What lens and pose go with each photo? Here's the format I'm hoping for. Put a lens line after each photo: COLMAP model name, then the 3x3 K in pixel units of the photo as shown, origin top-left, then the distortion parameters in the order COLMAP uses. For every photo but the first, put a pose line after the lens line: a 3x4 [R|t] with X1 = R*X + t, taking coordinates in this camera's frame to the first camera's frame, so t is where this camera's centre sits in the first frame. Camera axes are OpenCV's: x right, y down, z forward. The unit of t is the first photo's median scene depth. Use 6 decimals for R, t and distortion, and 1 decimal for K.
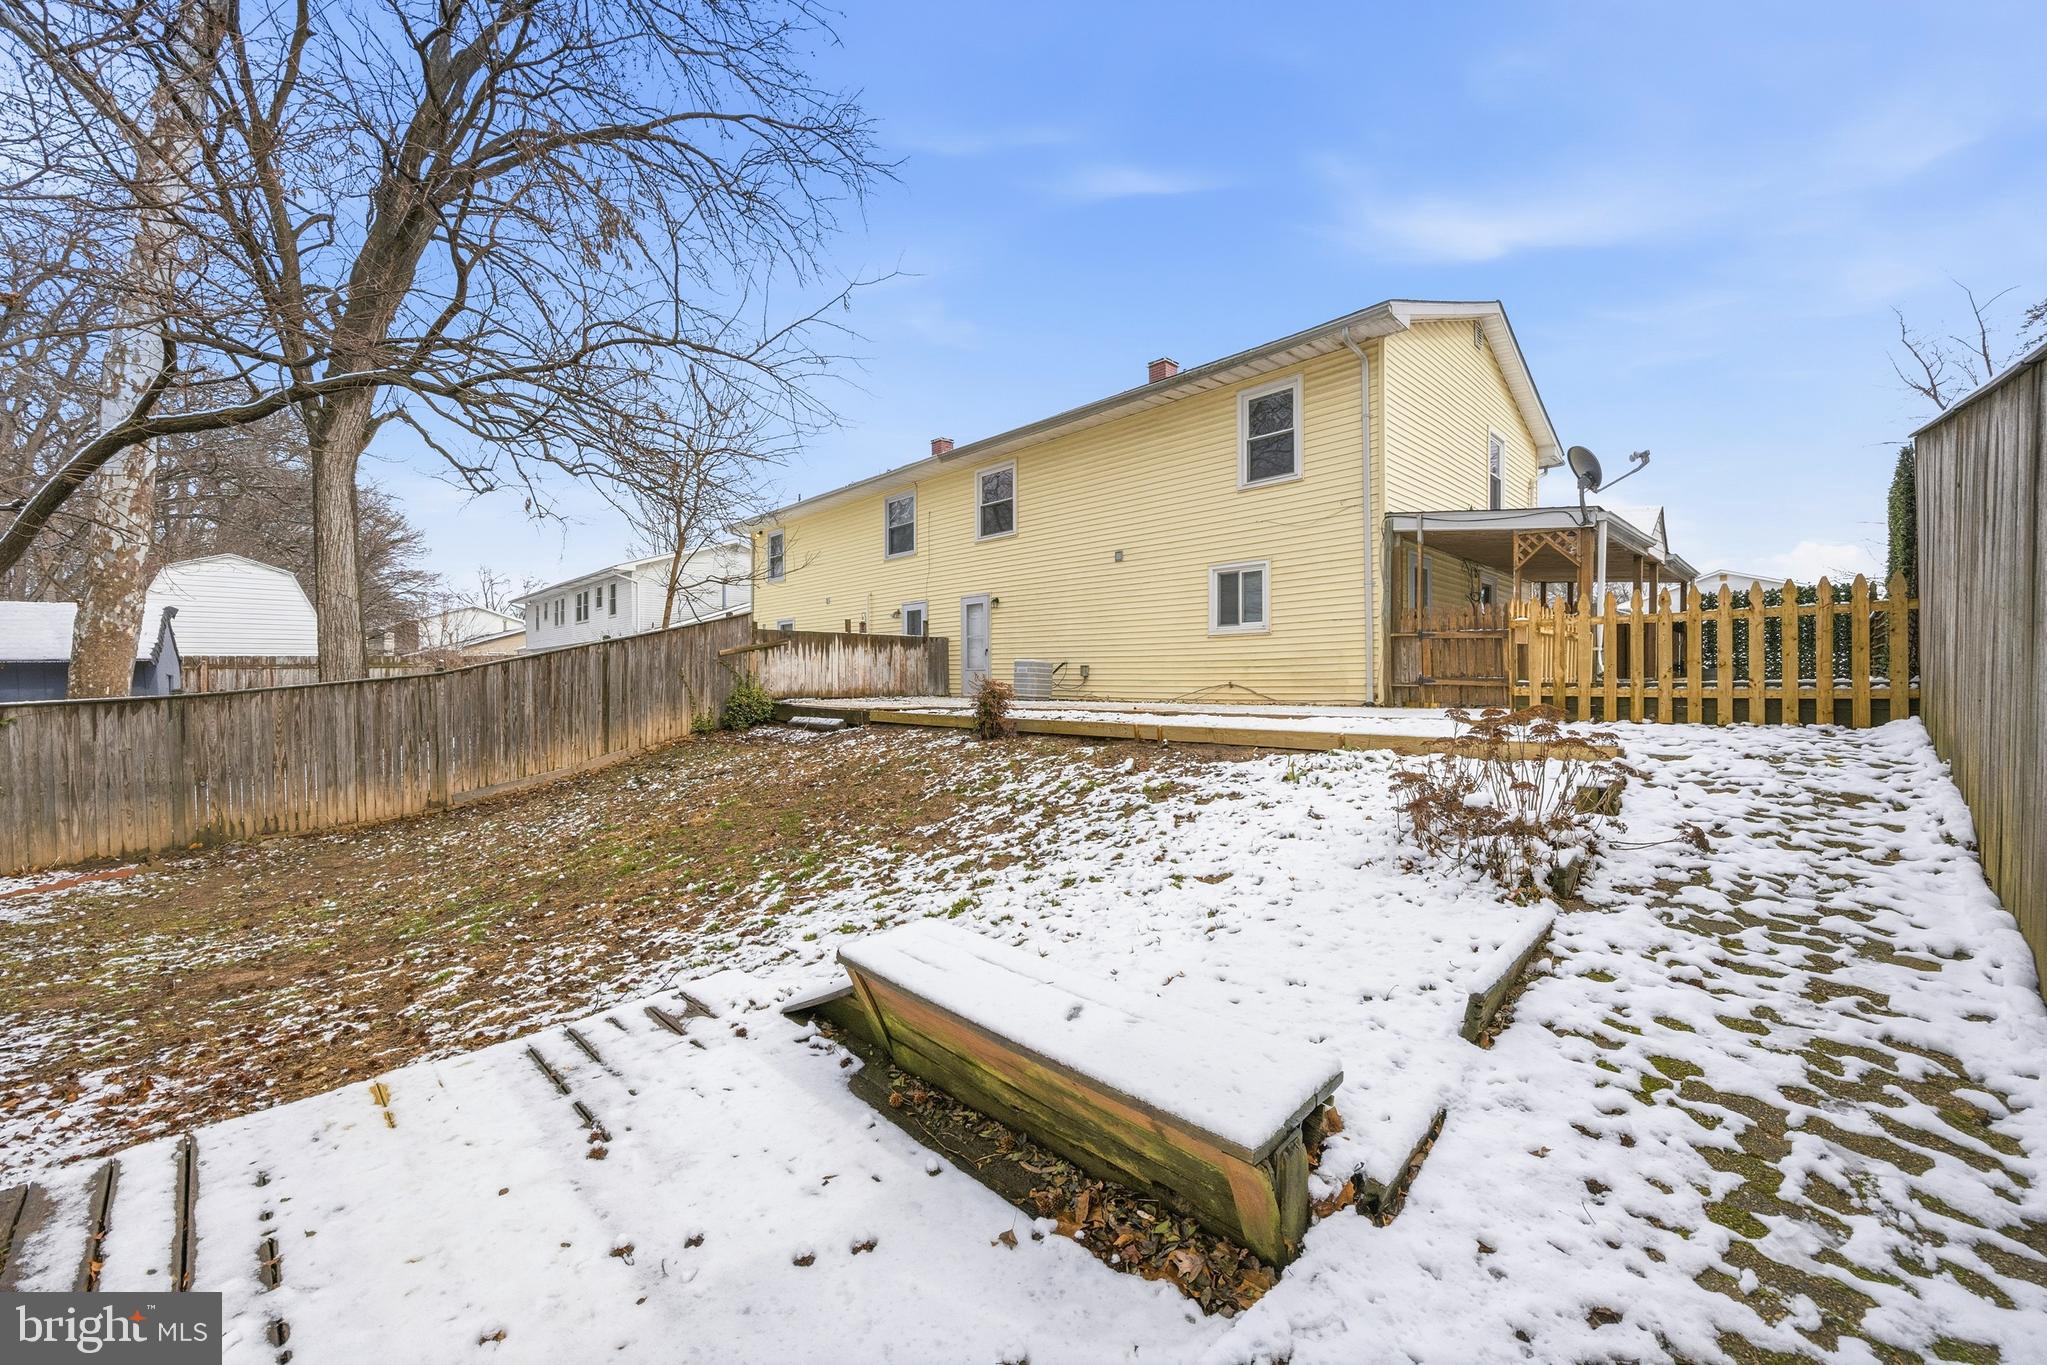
lens RADIAL K [[789.2, 0, 1023.5], [0, 789.2, 682.5], [0, 0, 1]] dist [0.000839, 0.000197]
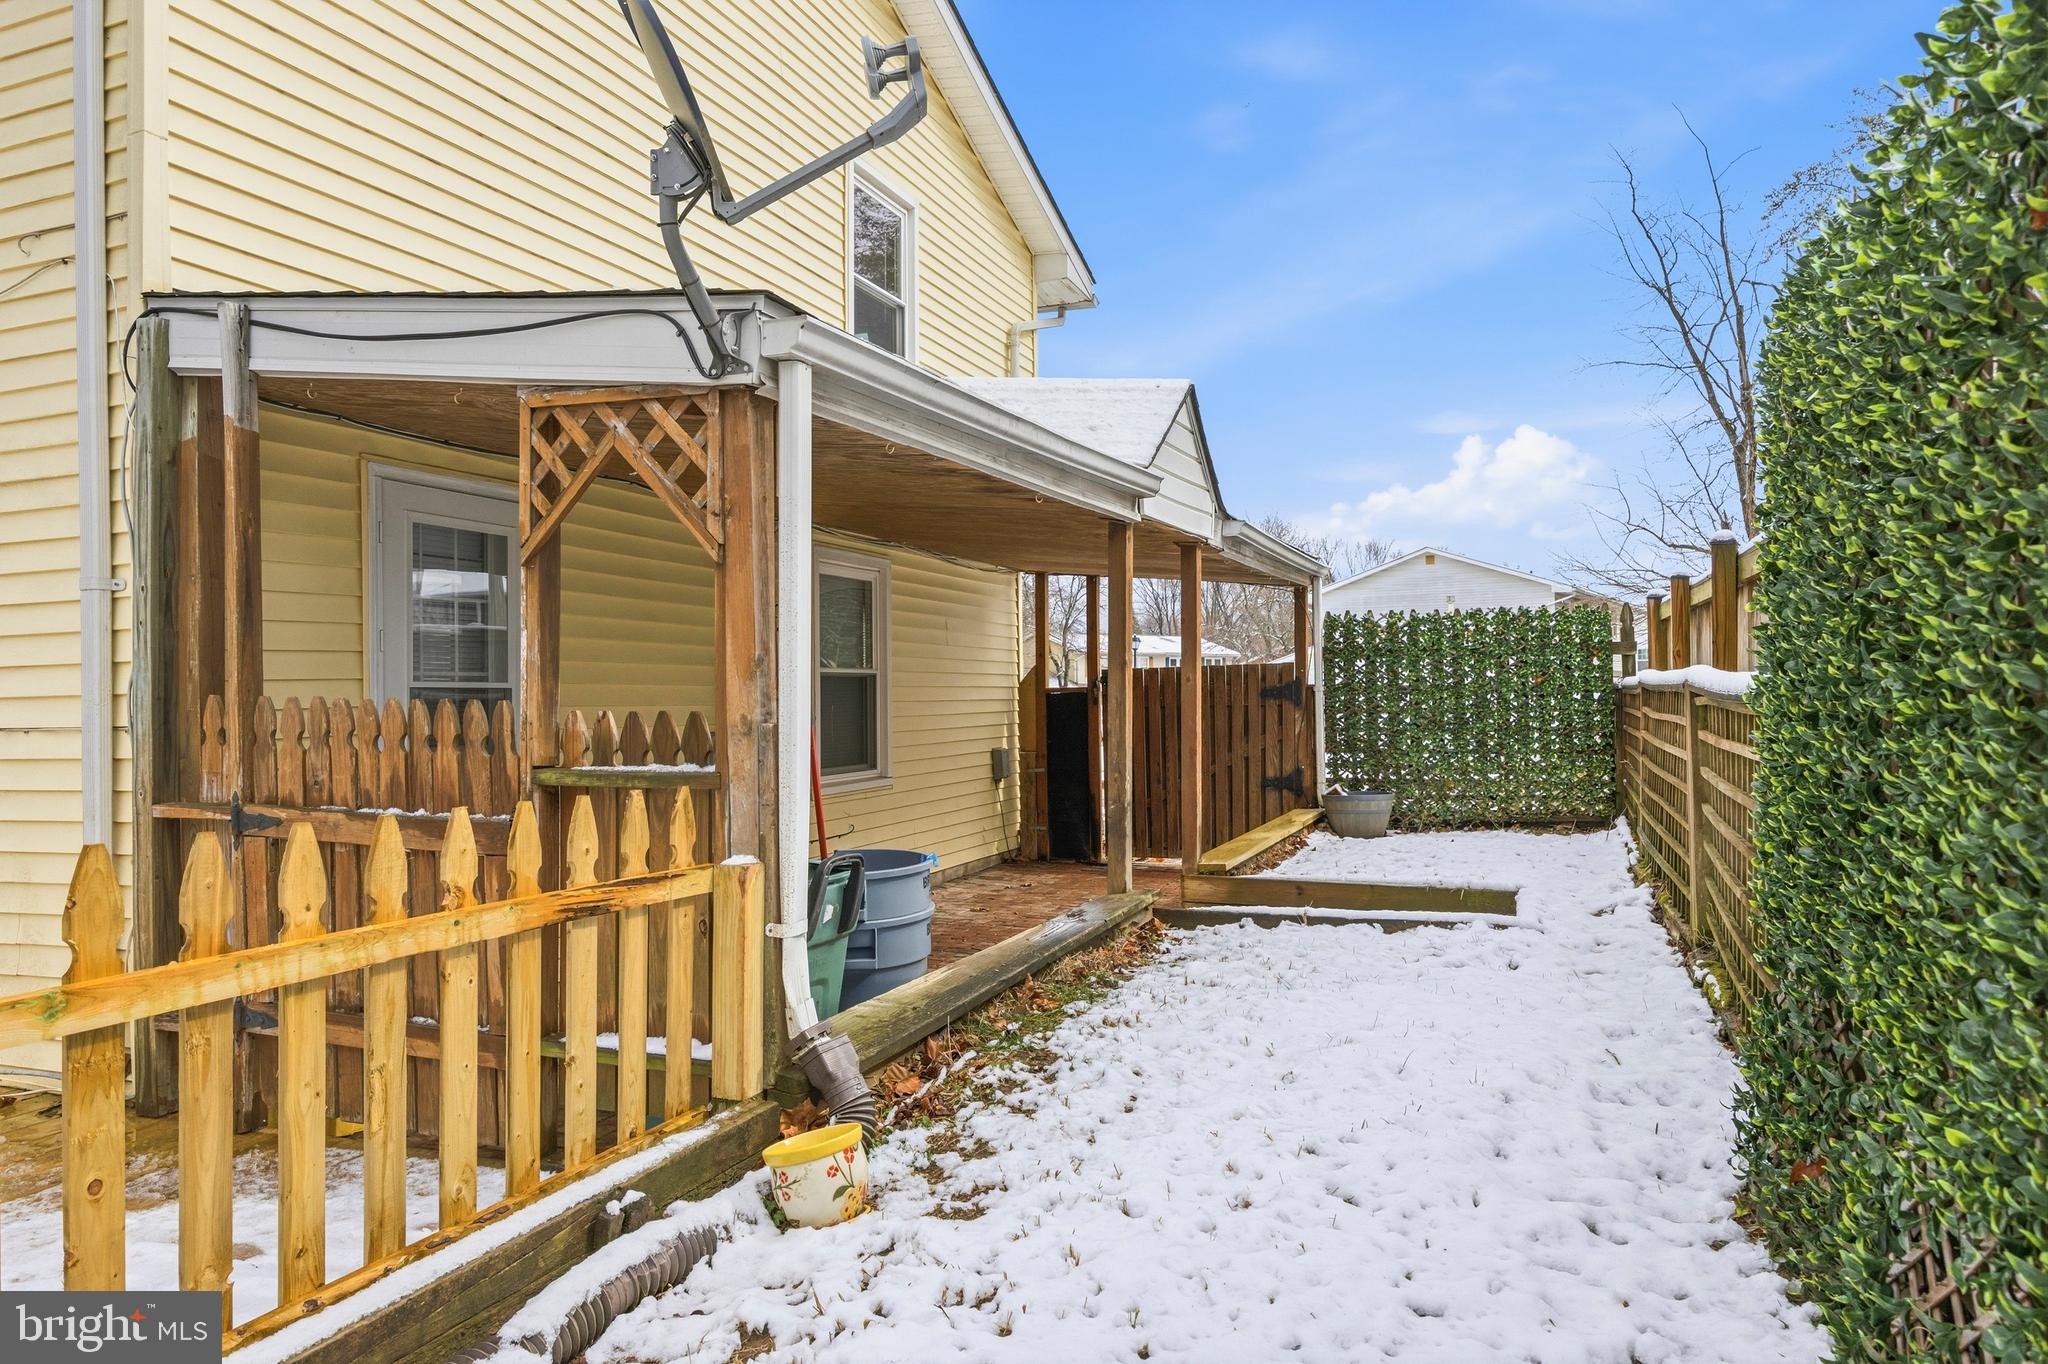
lens RADIAL K [[1342.6, 0, 1024.0], [0, 1342.6, 682.0], [0, 0, 1]] dist [0.004553, 0.000724]
pose [[0.913362, -0.002196, 0.407143, 0.553642], [0.007168, 0.999917, -0.010687, -0.094738], [-0.407086, 0.012680, 0.913302, 0.542122]]
